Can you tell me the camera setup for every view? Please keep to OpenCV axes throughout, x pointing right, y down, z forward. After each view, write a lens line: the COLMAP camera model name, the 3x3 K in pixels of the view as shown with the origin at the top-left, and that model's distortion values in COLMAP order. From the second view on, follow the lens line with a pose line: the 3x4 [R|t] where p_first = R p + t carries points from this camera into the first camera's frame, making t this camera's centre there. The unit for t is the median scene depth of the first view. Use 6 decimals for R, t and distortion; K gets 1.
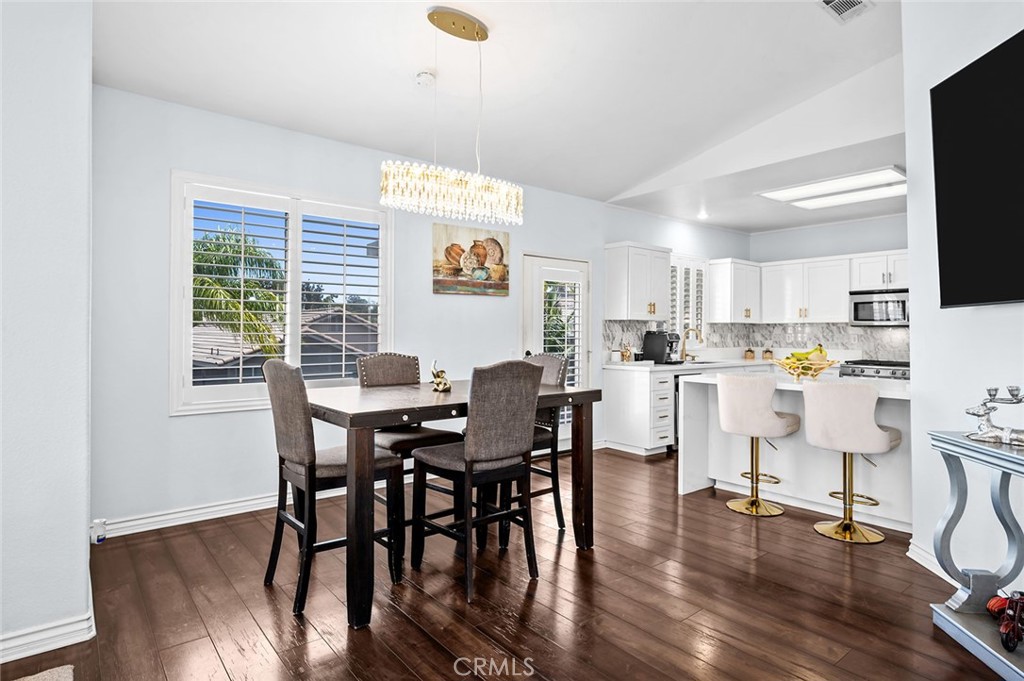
lens RADIAL K [[559.8, 0, 513.0], [0, 559.8, 336.8], [0, 0, 1]] dist [-0.000429, -0.000025]
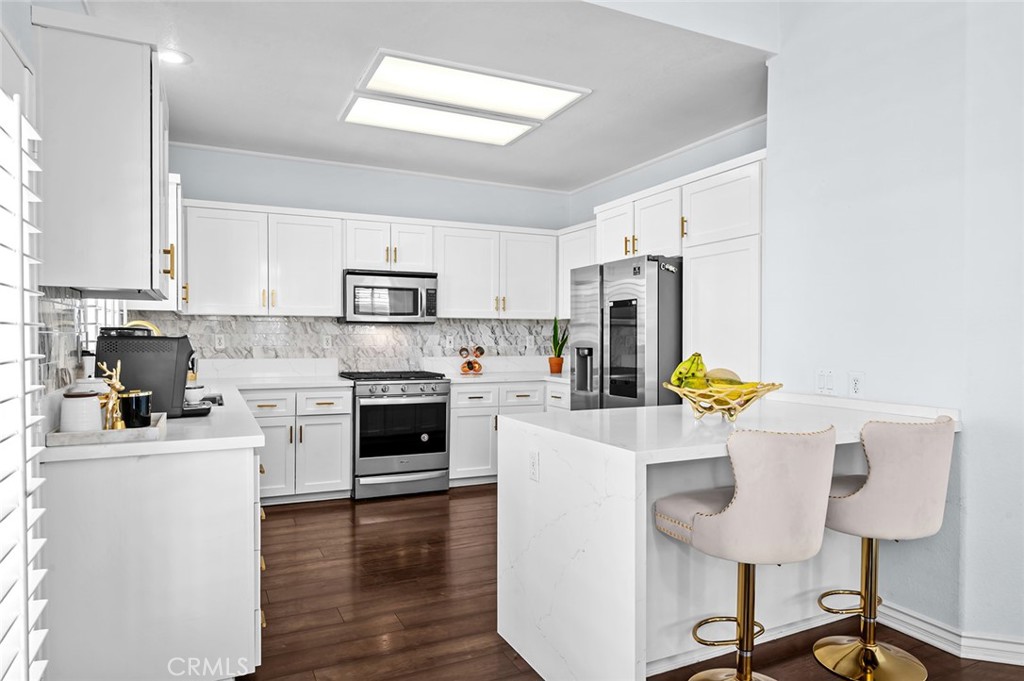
lens RADIAL K [[642.4, 0, 513.5], [0, 642.4, 340.5], [0, 0, 1]] dist [-0.000278, -0.000363]
pose [[0.222117, -0.018417, 0.974846, -0.091242], [0.000950, 0.999825, 0.018672, -0.011753], [-0.975020, -0.003222, 0.222095, 0.647730]]
